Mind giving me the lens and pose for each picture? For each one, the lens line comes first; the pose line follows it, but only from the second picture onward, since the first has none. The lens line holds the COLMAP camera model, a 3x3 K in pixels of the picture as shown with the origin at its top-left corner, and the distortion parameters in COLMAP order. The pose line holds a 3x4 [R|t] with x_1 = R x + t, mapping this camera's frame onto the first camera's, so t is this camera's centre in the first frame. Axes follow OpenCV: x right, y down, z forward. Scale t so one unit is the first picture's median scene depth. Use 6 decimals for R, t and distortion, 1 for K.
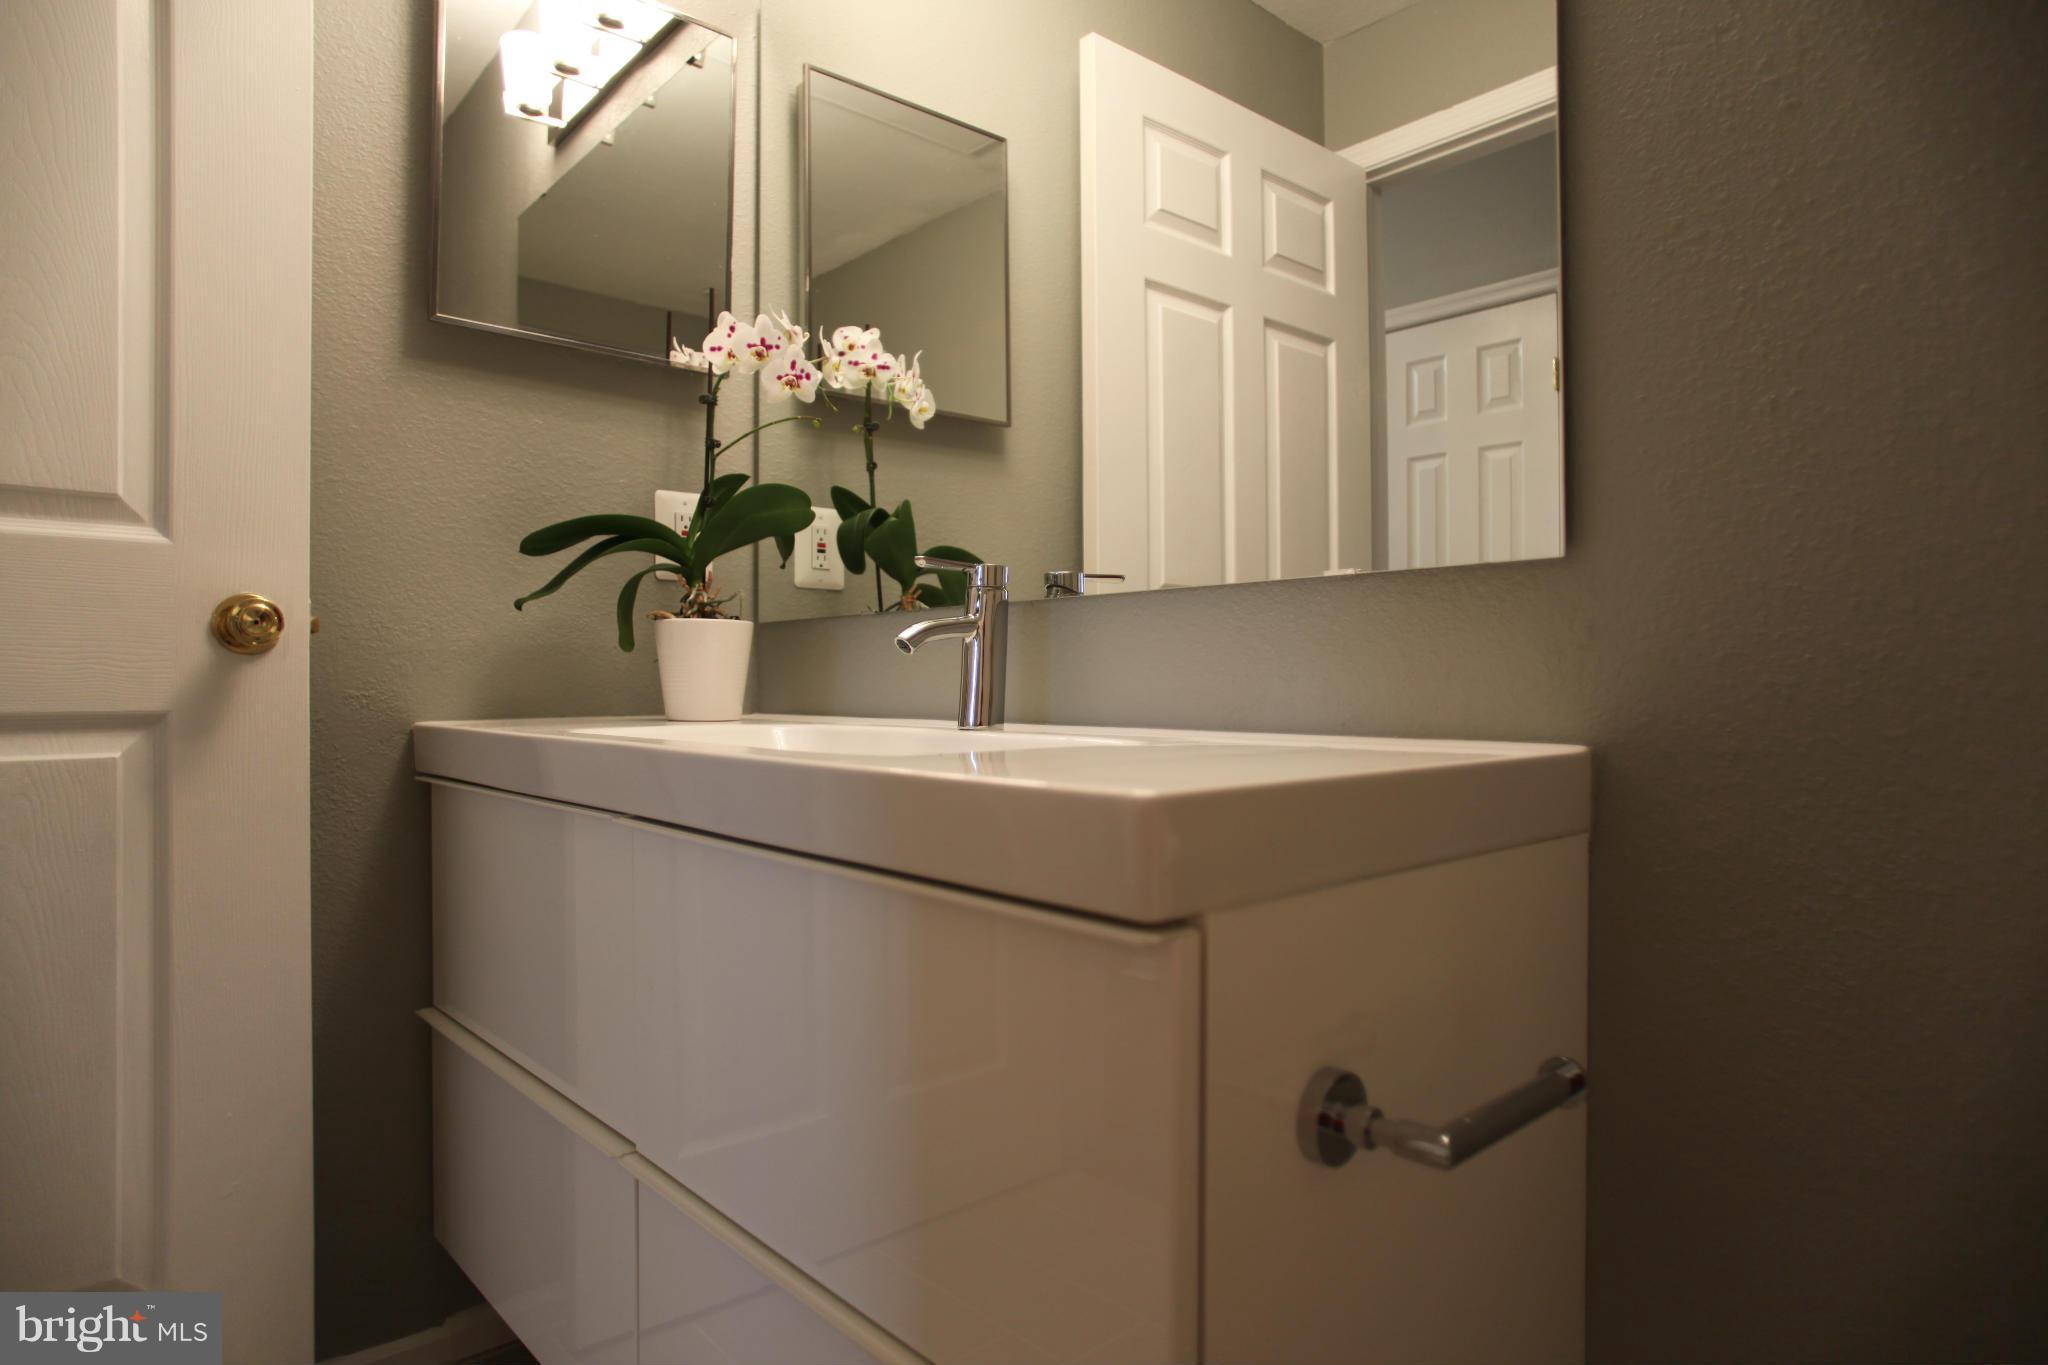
lens RADIAL K [[1159.9, 0, 1022.3], [0, 1159.9, 674.6], [0, 0, 1]] dist [-0.038226, 0.011210]
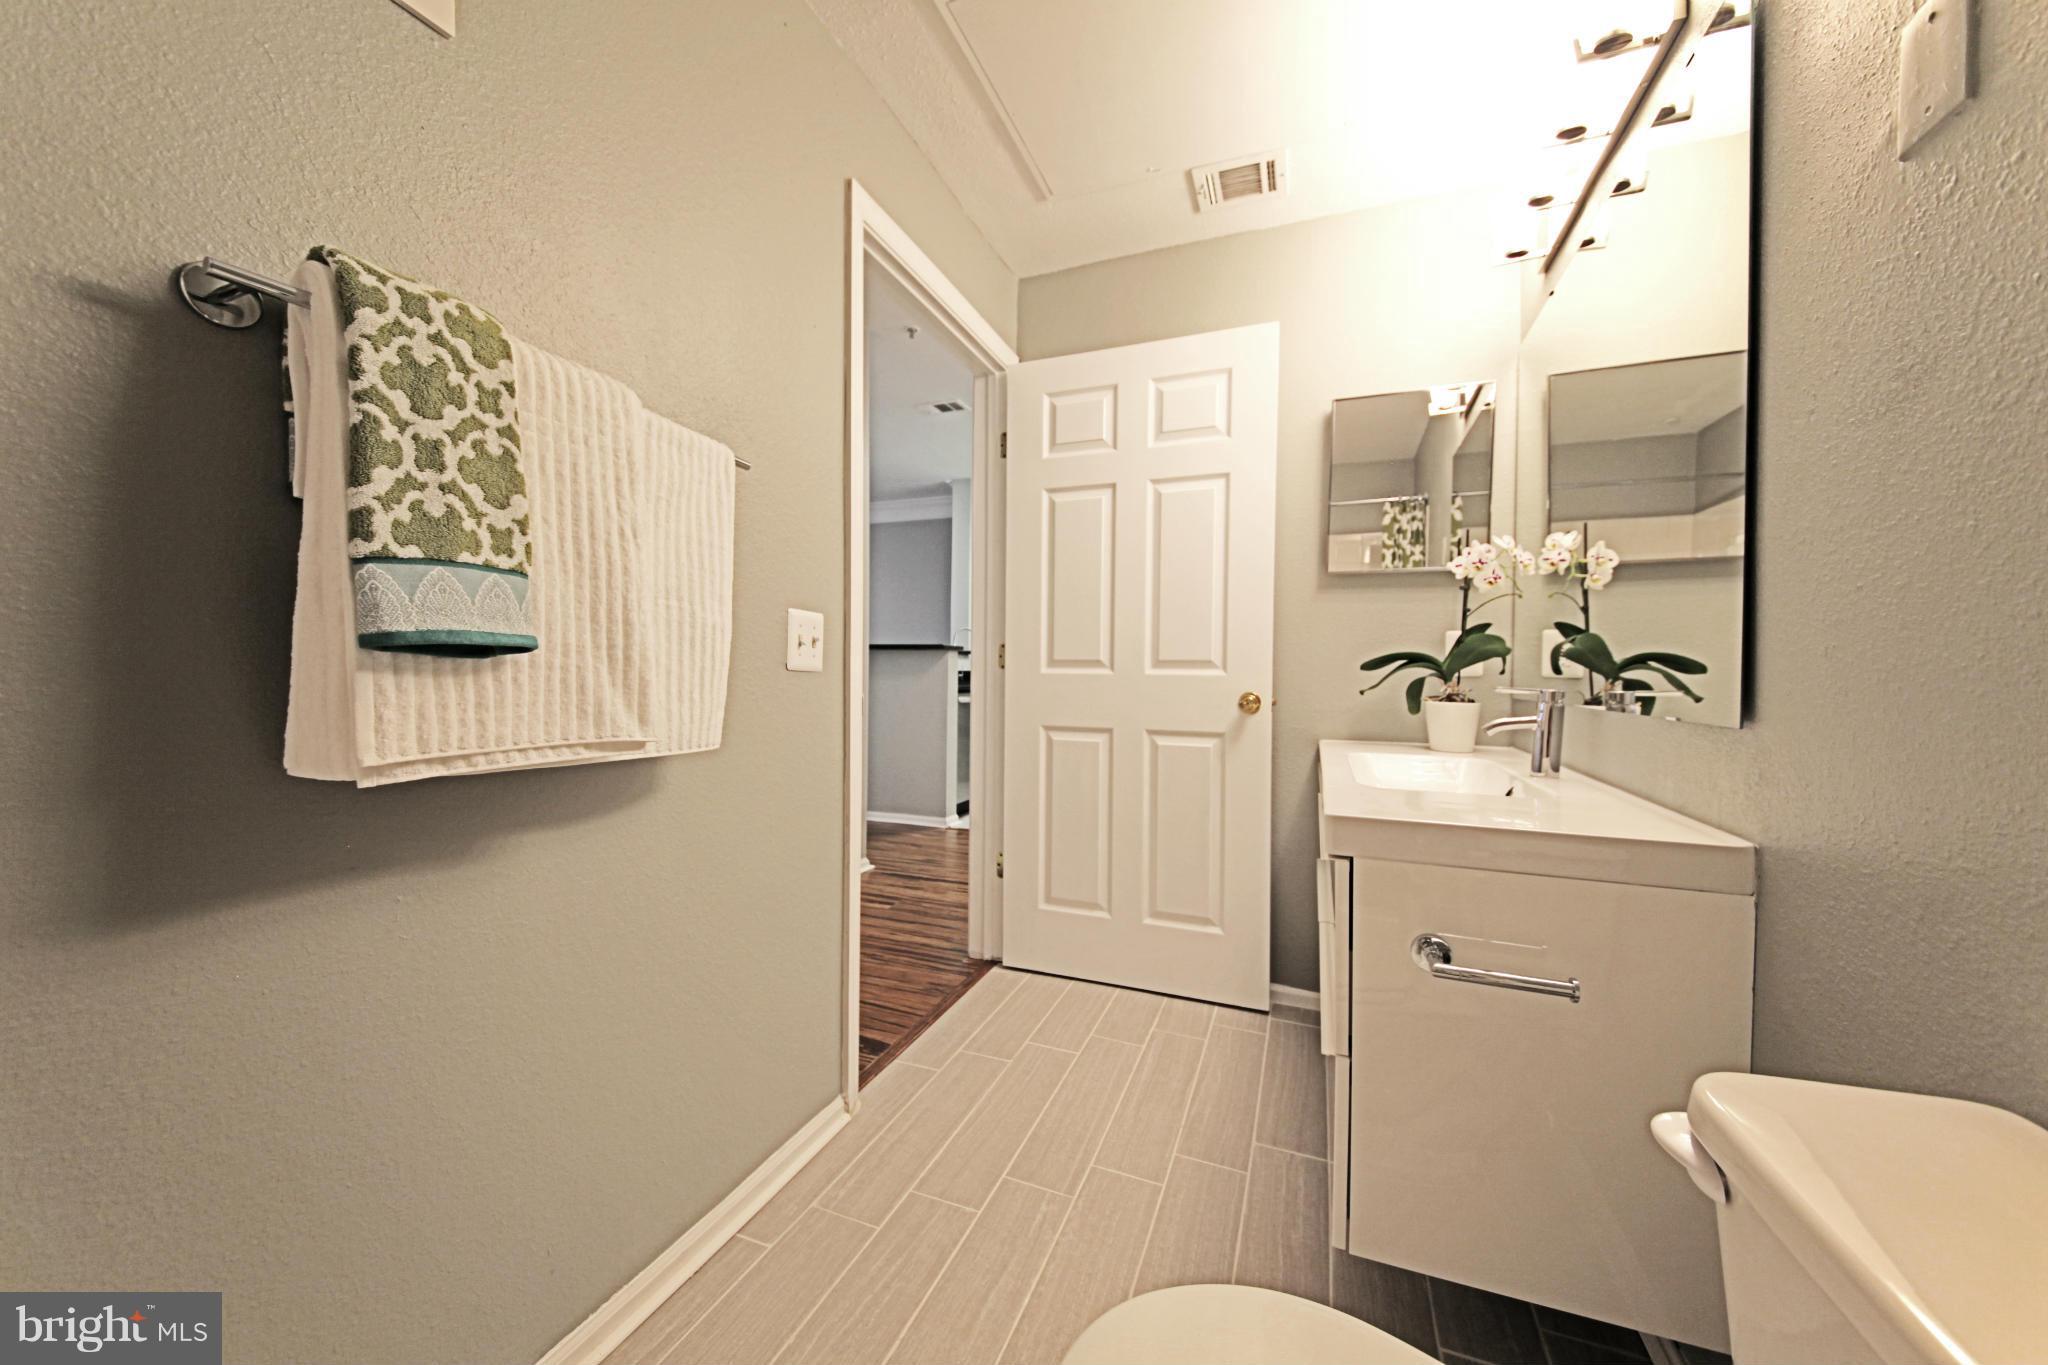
lens RADIAL K [[709.6, 0, 1023.6], [0, 709.6, 688.2], [0, 0, 1]] dist [0.000474, 0.000003]
pose [[0.446684, 0.032171, -0.894113, 0.500125], [-0.011000, 0.999475, 0.030467, -0.099597], [0.894624, -0.003774, 0.446803, -0.222865]]
